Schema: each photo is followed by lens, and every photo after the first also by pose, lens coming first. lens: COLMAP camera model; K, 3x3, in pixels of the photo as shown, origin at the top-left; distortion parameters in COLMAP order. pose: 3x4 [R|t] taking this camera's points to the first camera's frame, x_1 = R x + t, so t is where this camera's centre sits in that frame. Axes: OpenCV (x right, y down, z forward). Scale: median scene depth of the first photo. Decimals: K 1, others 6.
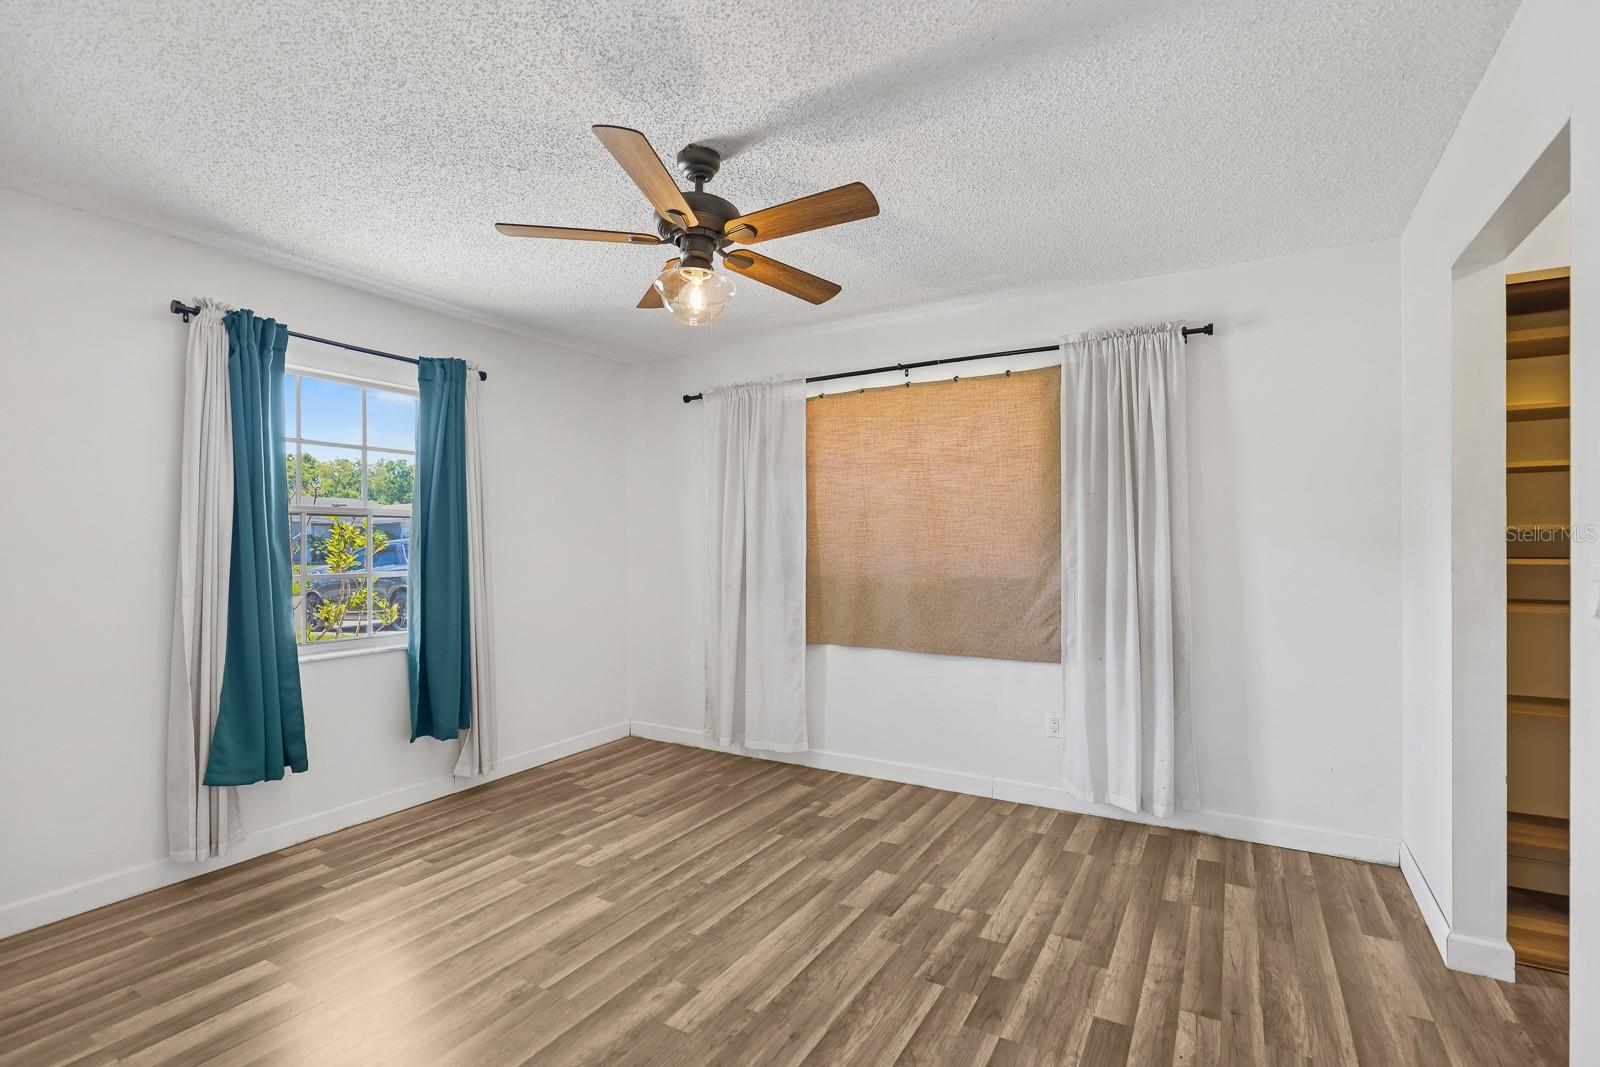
lens RADIAL K [[741.0, 0, 800.4], [0, 741.0, 548.8], [0, 0, 1]] dist [0.002501, 0.000049]
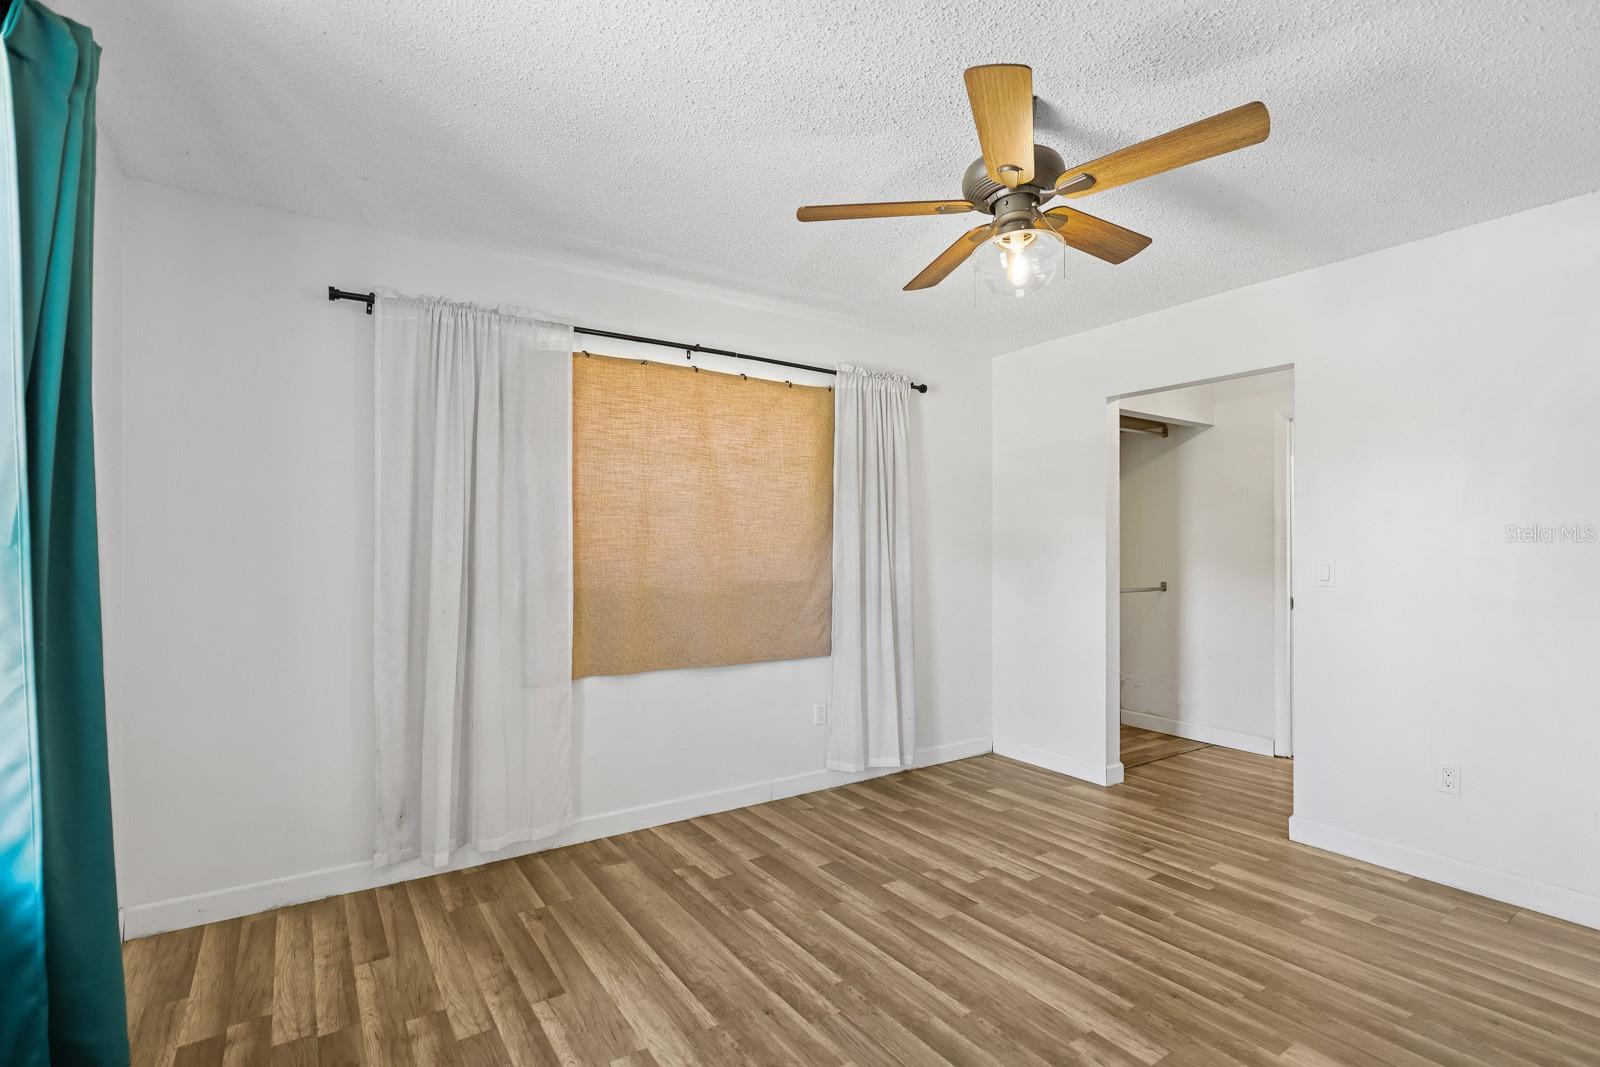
lens RADIAL K [[755.0, 0, 797.1], [0, 755.0, 546.1], [0, 0, 1]] dist [0.001862, 0.000193]
pose [[0.432230, 0.006922, 0.901737, -0.683733], [0.001422, 0.999964, -0.008358, -0.000671], [-0.901762, 0.004895, 0.432204, 0.549086]]
